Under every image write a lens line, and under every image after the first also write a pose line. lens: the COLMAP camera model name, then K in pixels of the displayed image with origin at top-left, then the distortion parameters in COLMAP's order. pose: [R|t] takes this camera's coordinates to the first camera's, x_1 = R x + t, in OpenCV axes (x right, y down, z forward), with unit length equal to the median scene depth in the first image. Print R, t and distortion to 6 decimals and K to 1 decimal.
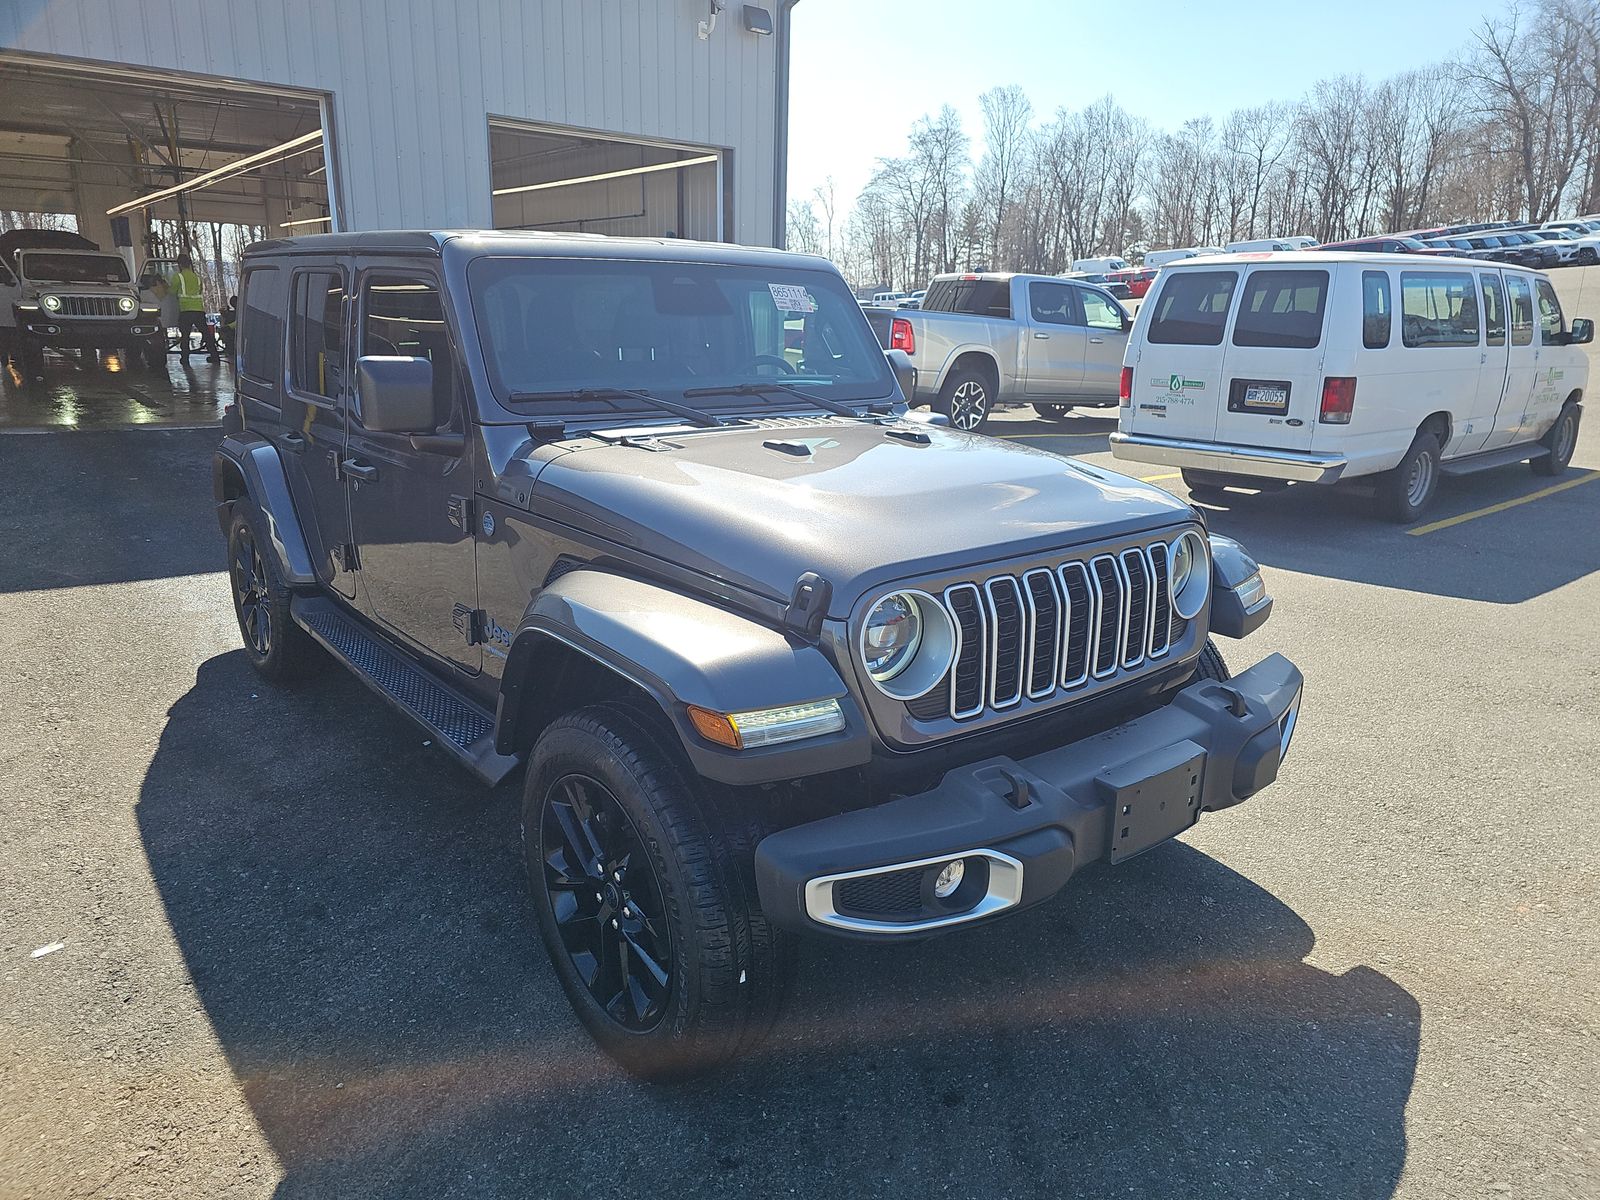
lens RADIAL K [[1060.8, 0, 800.0], [0, 1060.8, 600.0], [0, 0, 1]] dist [0.035736, -0.038671]
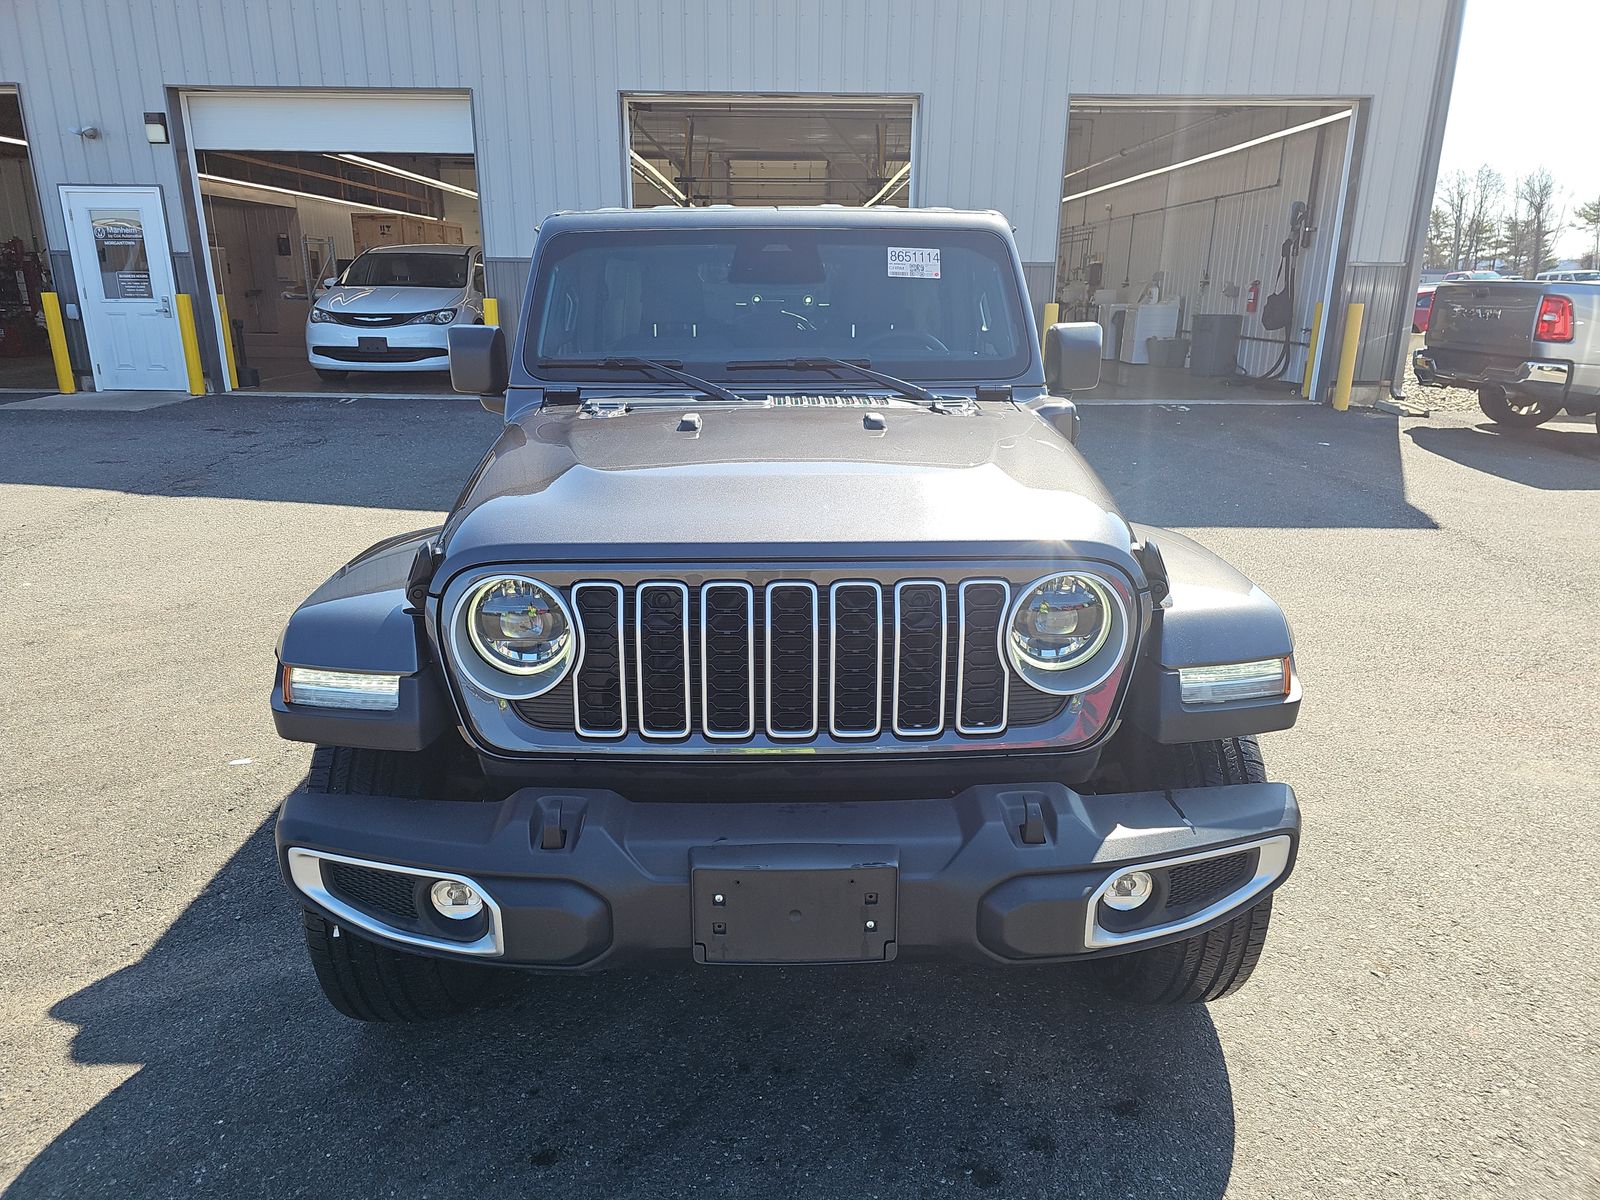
lens RADIAL K [[1060.8, 0, 800.0], [0, 1060.8, 600.0], [0, 0, 1]] dist [0.035736, -0.038671]
pose [[0.785824, 0.152196, -0.599431, 0.513372], [-0.148193, 0.987348, 0.056414, -0.046994], [0.600433, 0.044501, 0.798436, 0.268372]]
